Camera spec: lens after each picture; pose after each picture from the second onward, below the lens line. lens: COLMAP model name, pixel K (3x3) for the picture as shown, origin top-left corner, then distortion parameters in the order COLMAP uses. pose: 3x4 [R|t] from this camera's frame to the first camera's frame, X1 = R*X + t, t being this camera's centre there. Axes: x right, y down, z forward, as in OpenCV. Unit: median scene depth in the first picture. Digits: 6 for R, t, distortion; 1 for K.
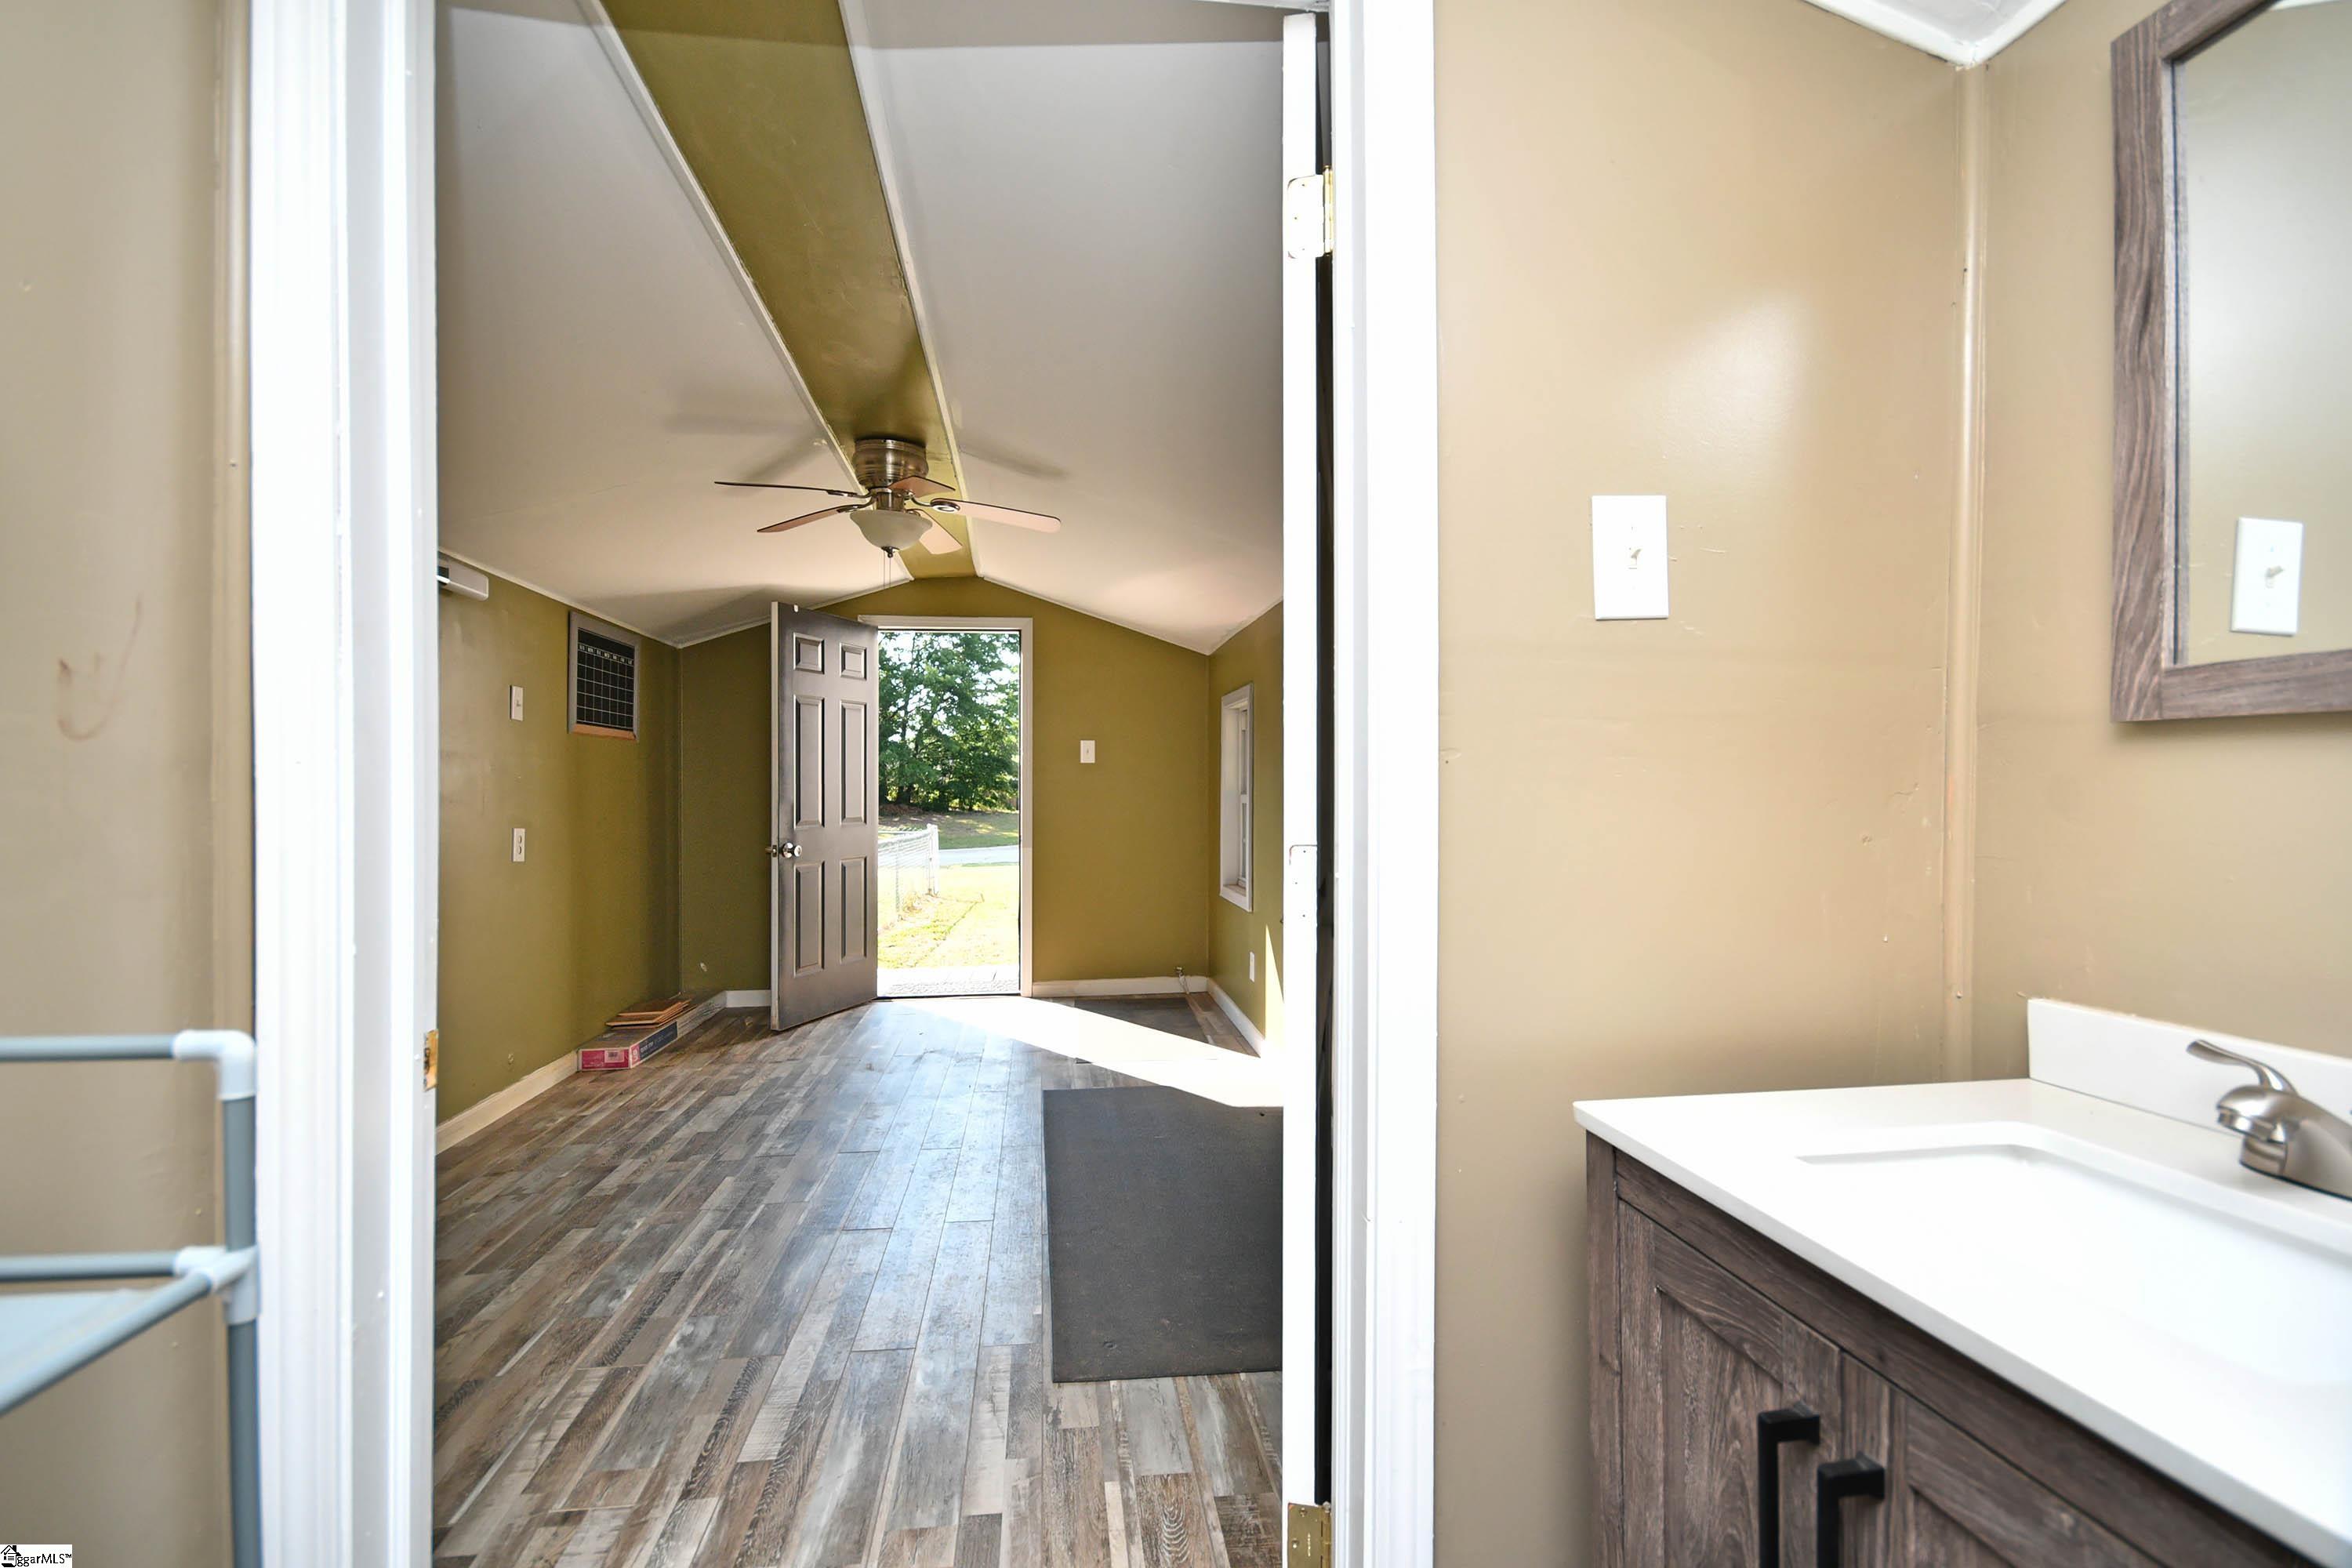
lens RADIAL K [[1044.4, 0, 1175.2], [0, 1044.4, 788.2], [0, 0, 1]] dist [0.014149, -0.012694]
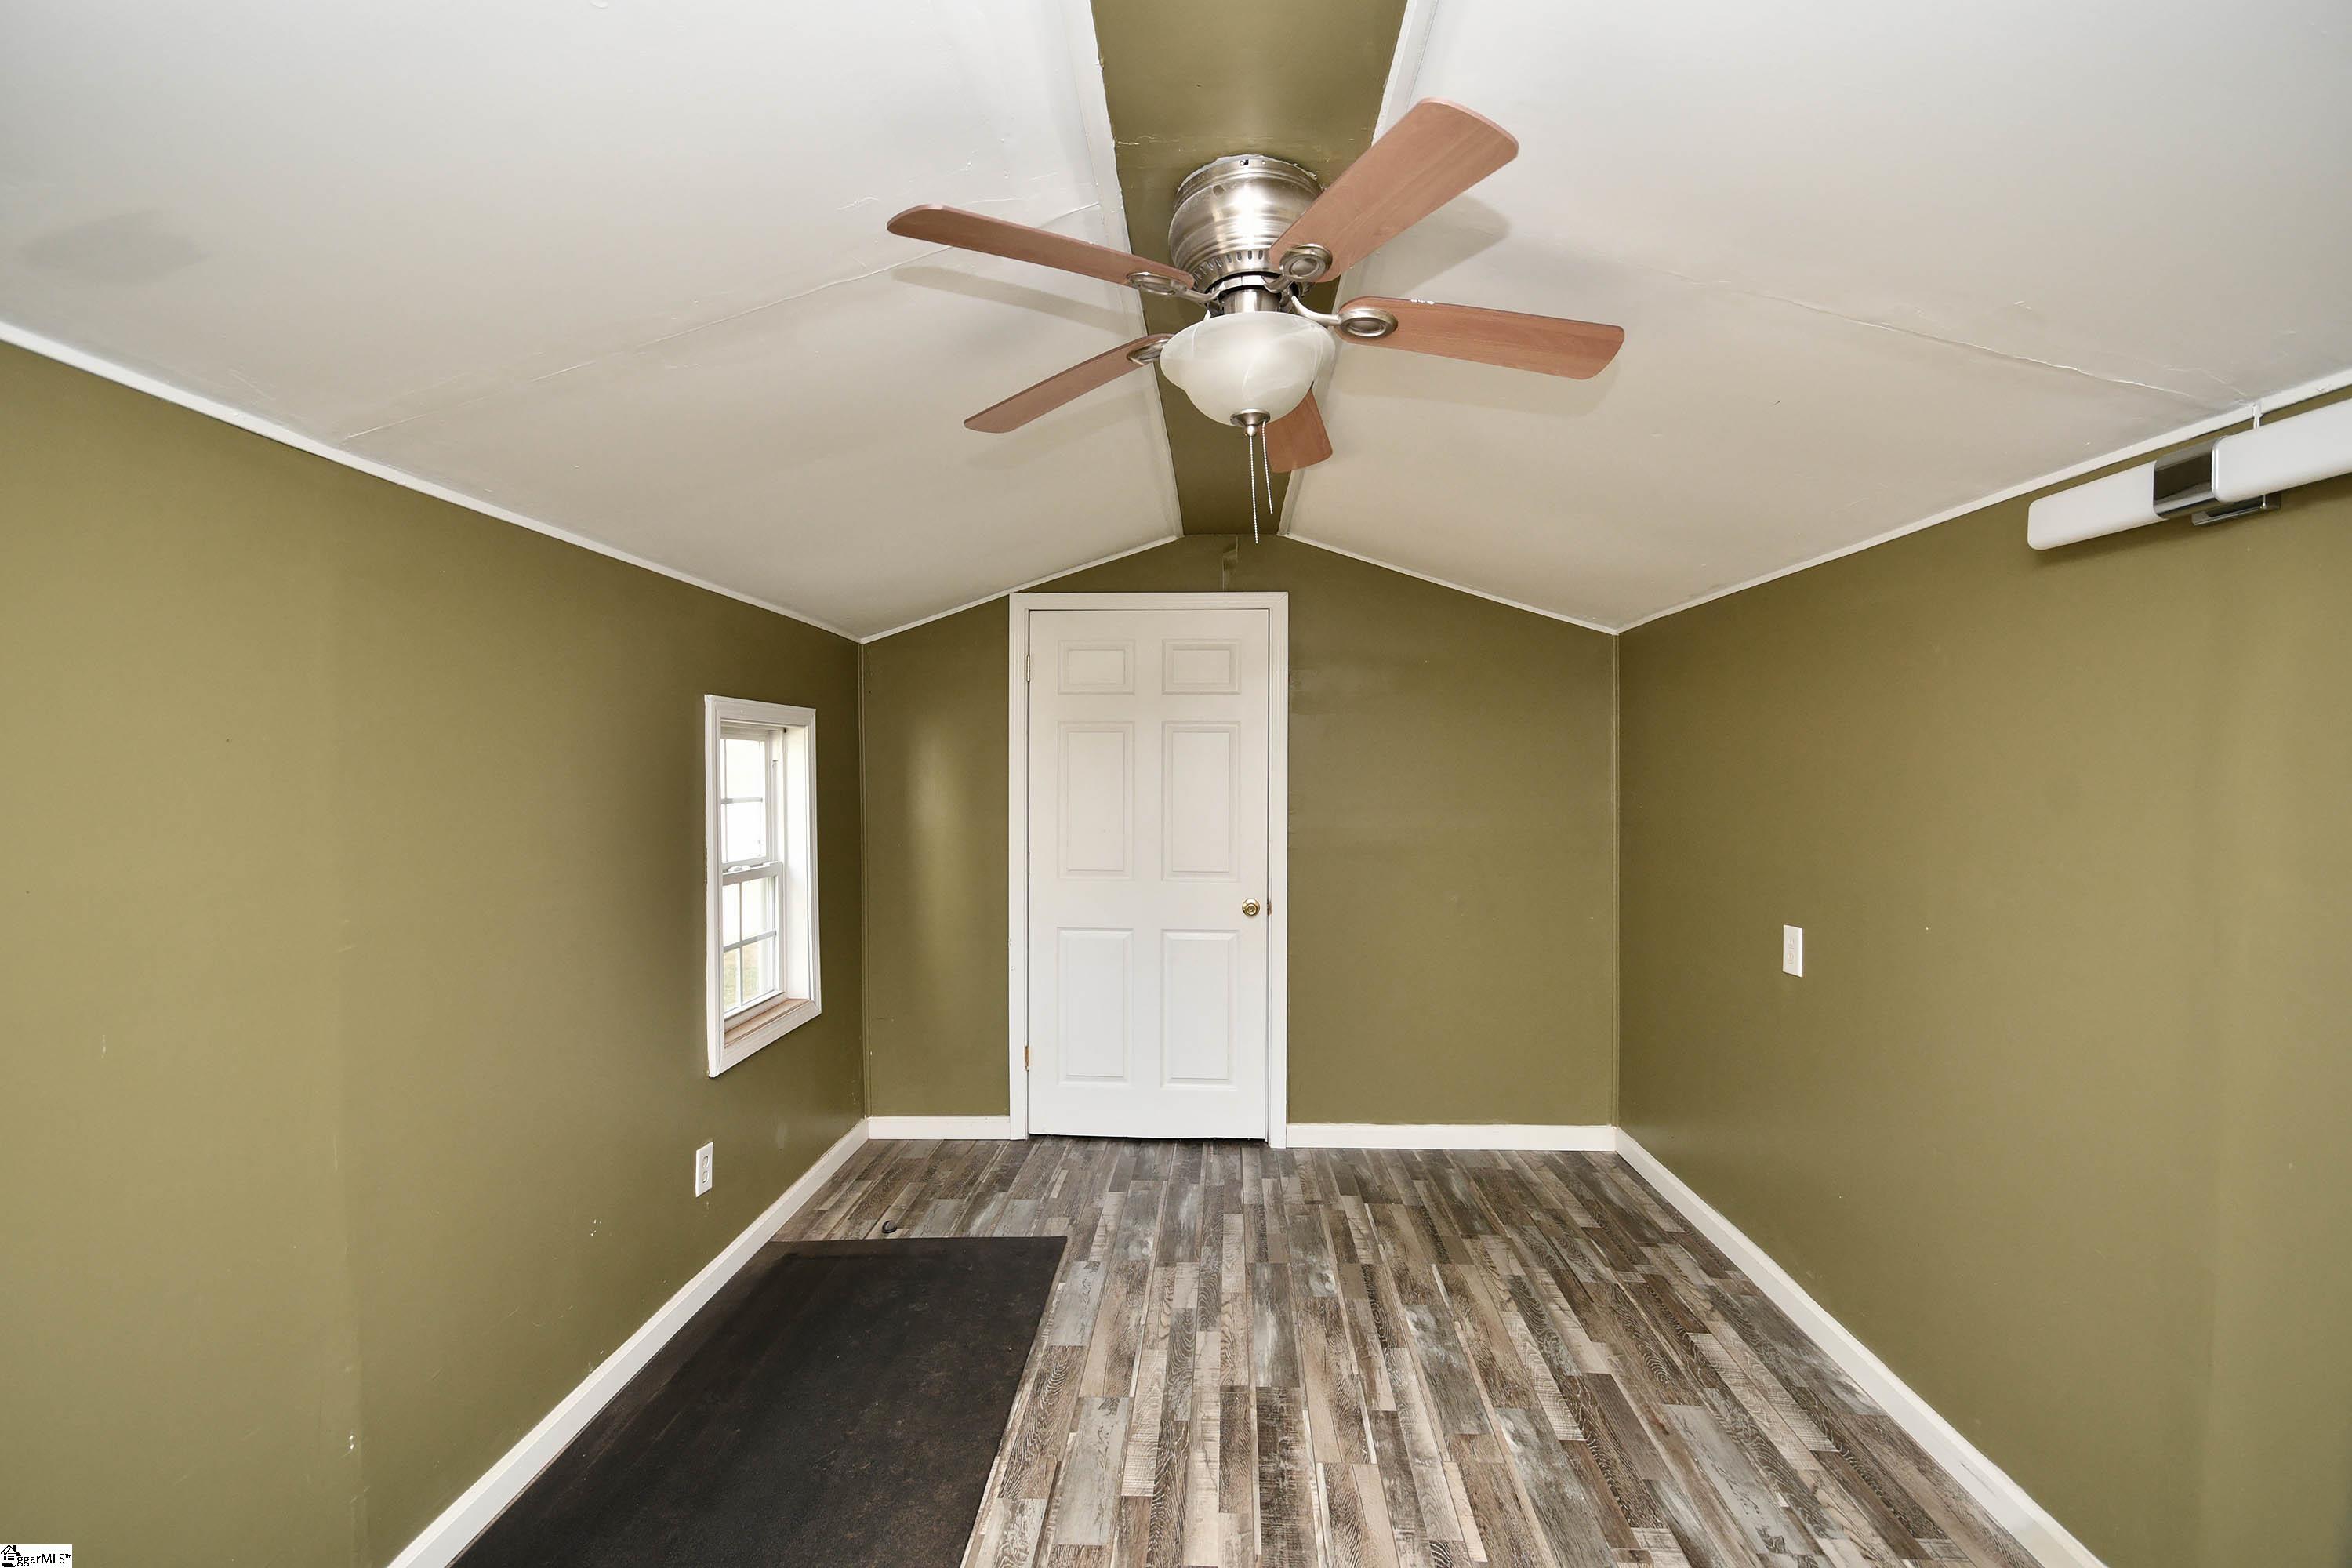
lens RADIAL K [[1044.4, 0, 1177.8], [0, 1044.4, 780.2], [0, 0, 1]] dist [0.014149, -0.012694]
pose [[-0.984444, 0.002362, 0.175682, -0.527817], [0.003690, 0.999967, 0.007235, -0.120097], [-0.175660, 0.007770, -0.984420, 2.378328]]
